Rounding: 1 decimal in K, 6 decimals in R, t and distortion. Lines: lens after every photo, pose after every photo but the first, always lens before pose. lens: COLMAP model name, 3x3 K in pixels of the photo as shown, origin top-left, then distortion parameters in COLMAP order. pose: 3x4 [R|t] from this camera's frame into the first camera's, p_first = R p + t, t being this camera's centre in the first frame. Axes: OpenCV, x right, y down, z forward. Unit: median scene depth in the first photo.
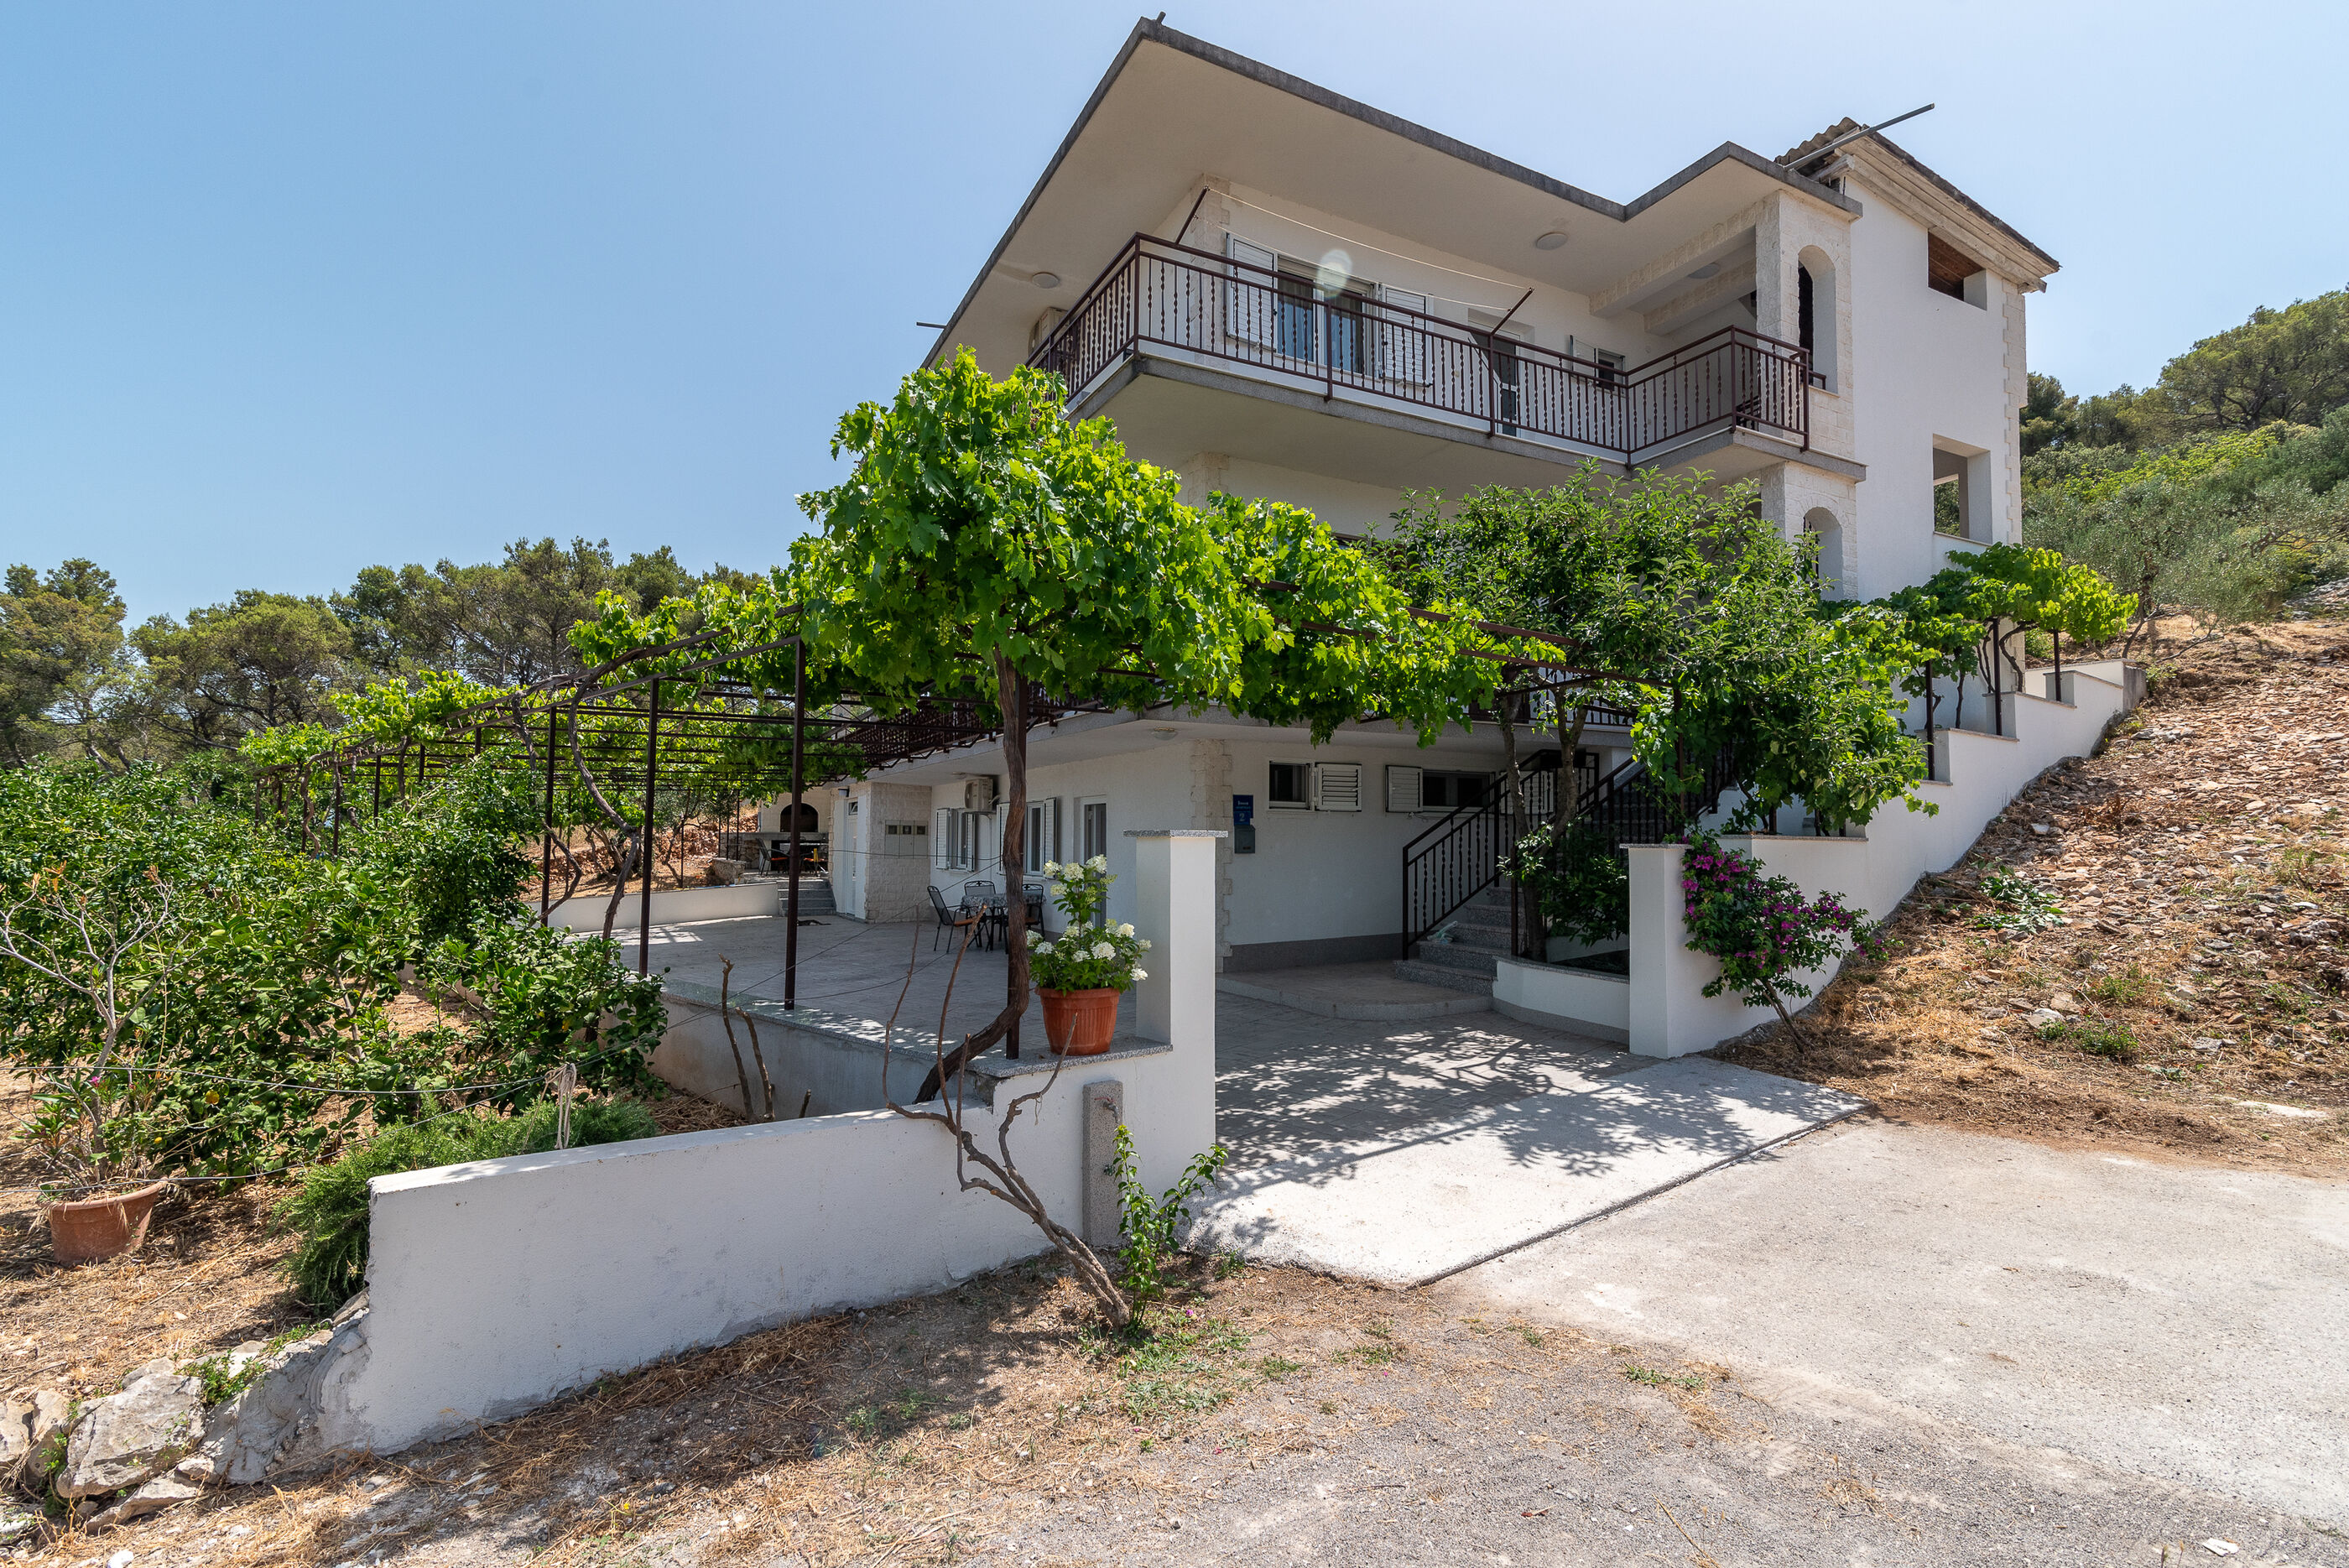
lens RADIAL K [[1043.6, 0, 1190.2], [0, 1043.6, 794.7], [0, 0, 1]] dist [0.009224, -0.000748]
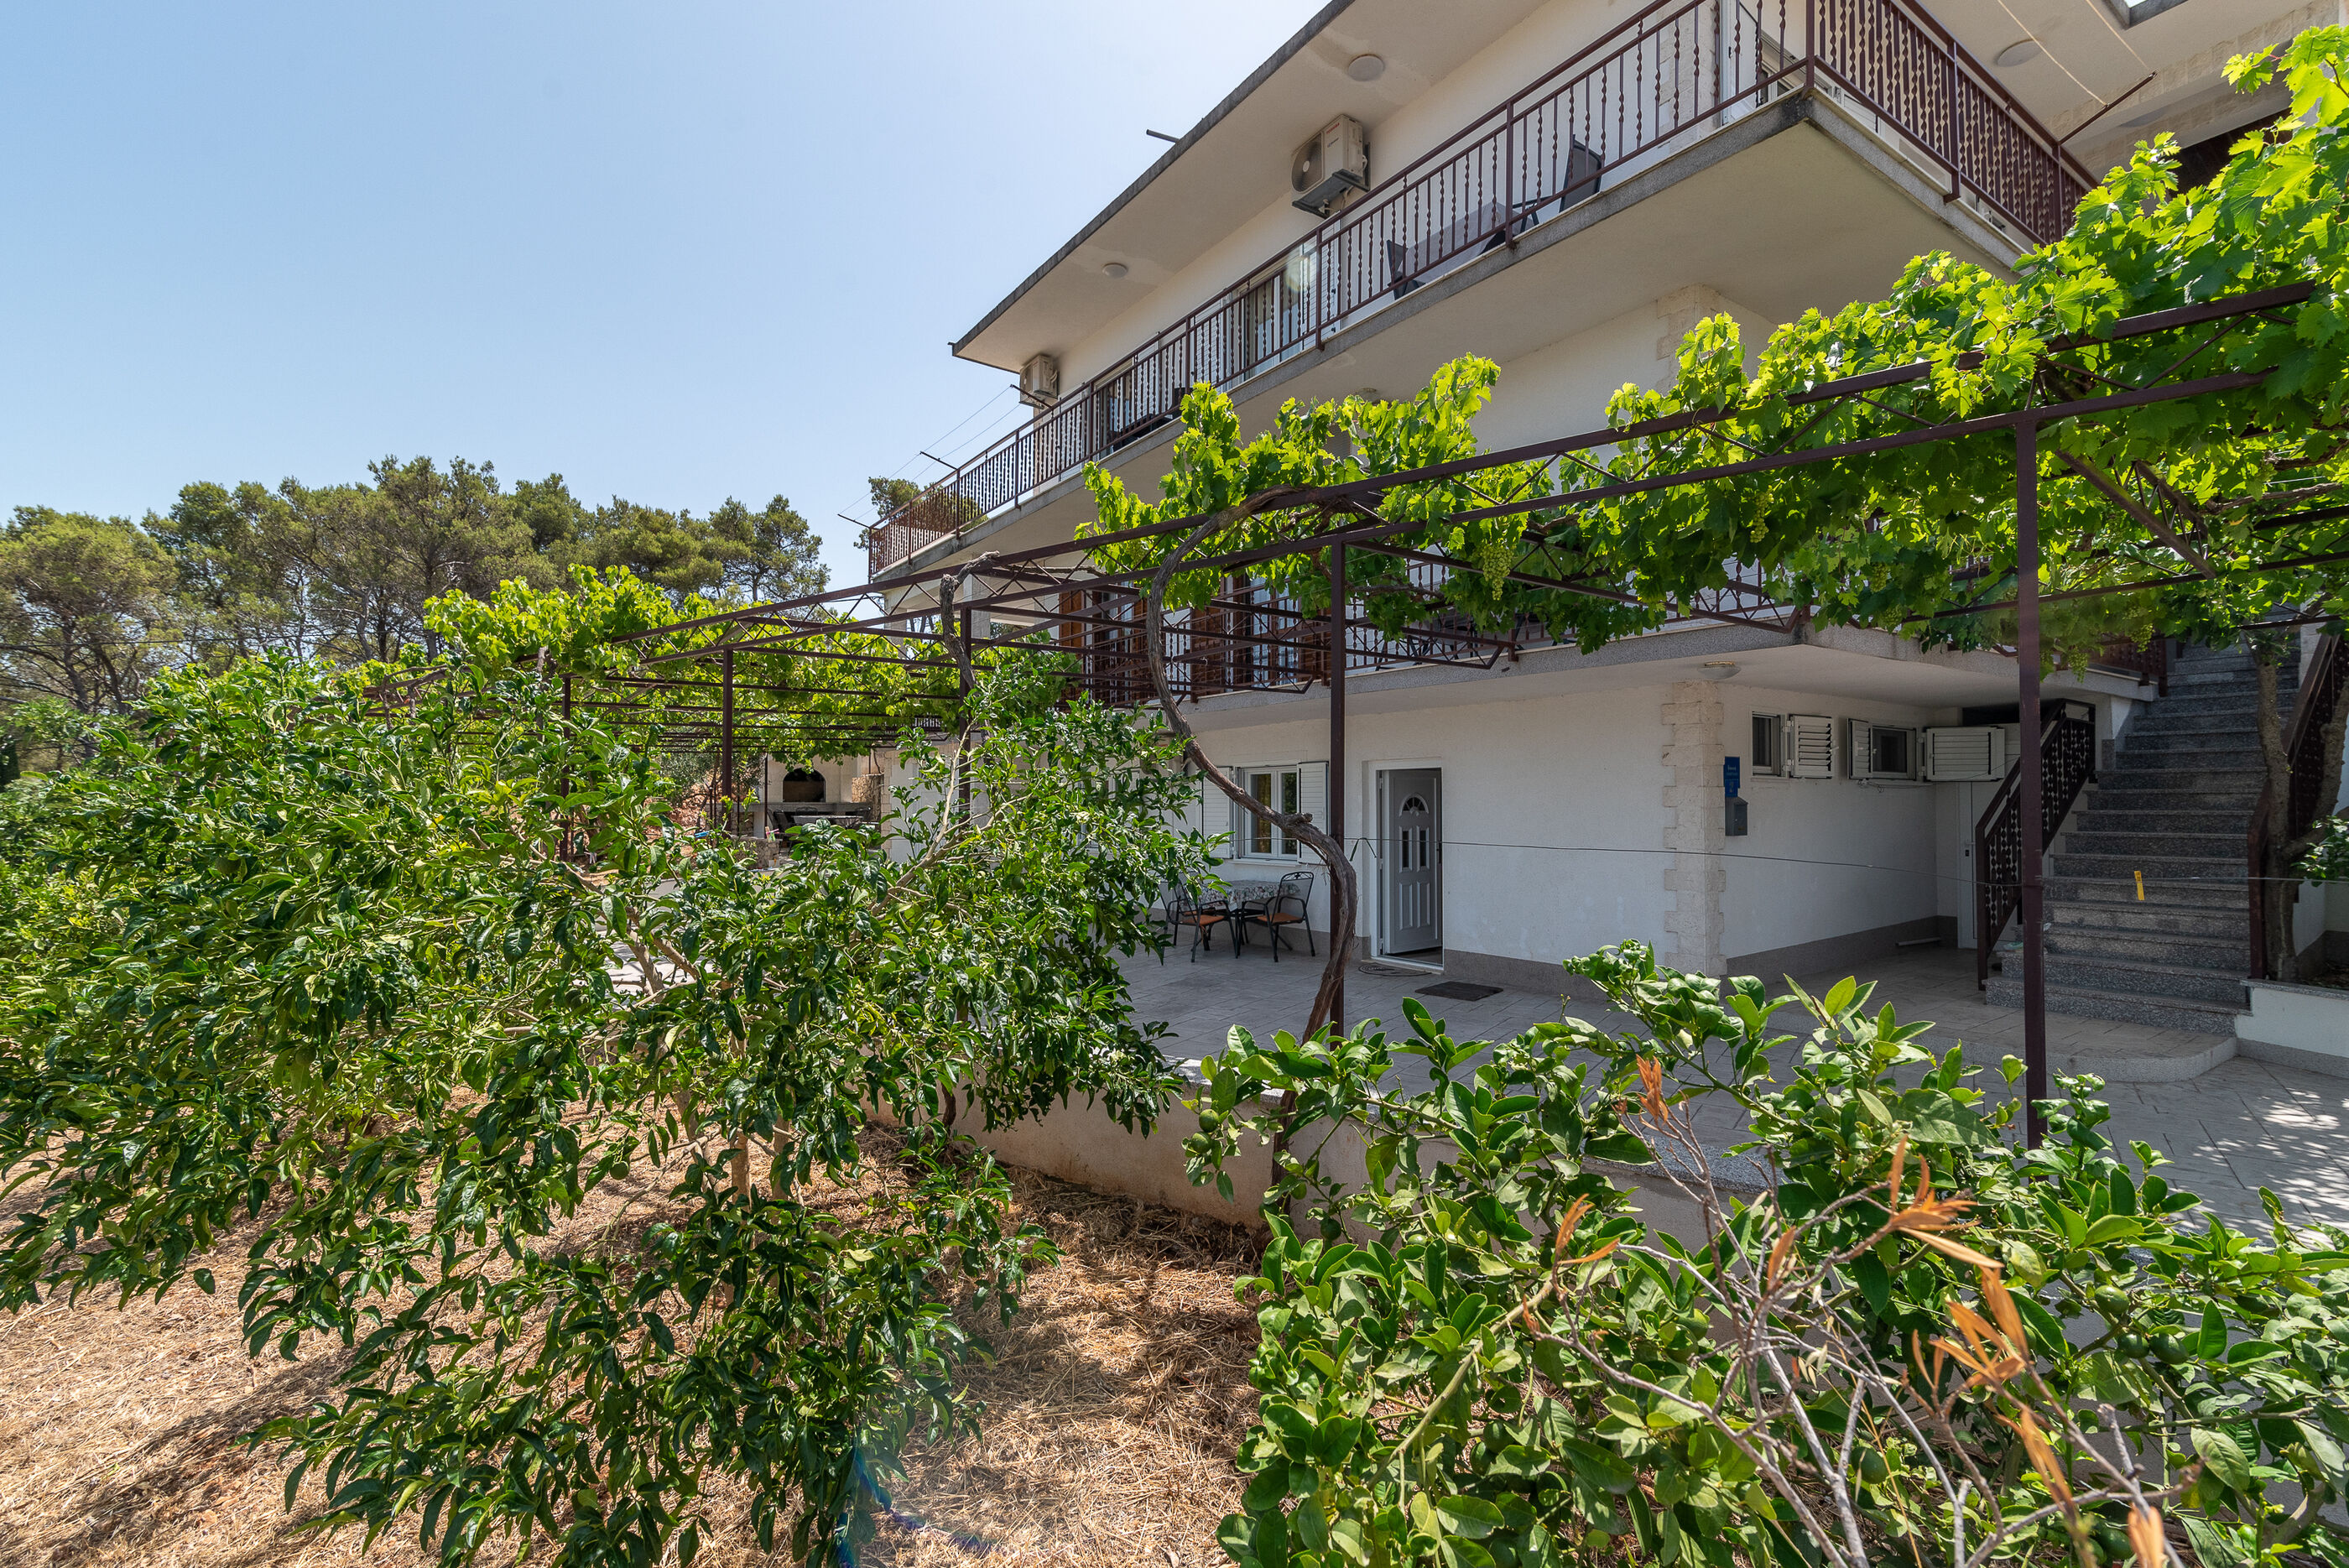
lens RADIAL K [[1043.6, 0, 1182.9], [0, 1043.6, 795.0], [0, 0, 1]] dist [0.009224, -0.000748]
pose [[0.992971, -0.004995, 0.118253, -0.108475], [0.000890, 0.999396, 0.034735, 0.000286], [-0.118356, -0.034385, 0.992376, 0.077752]]
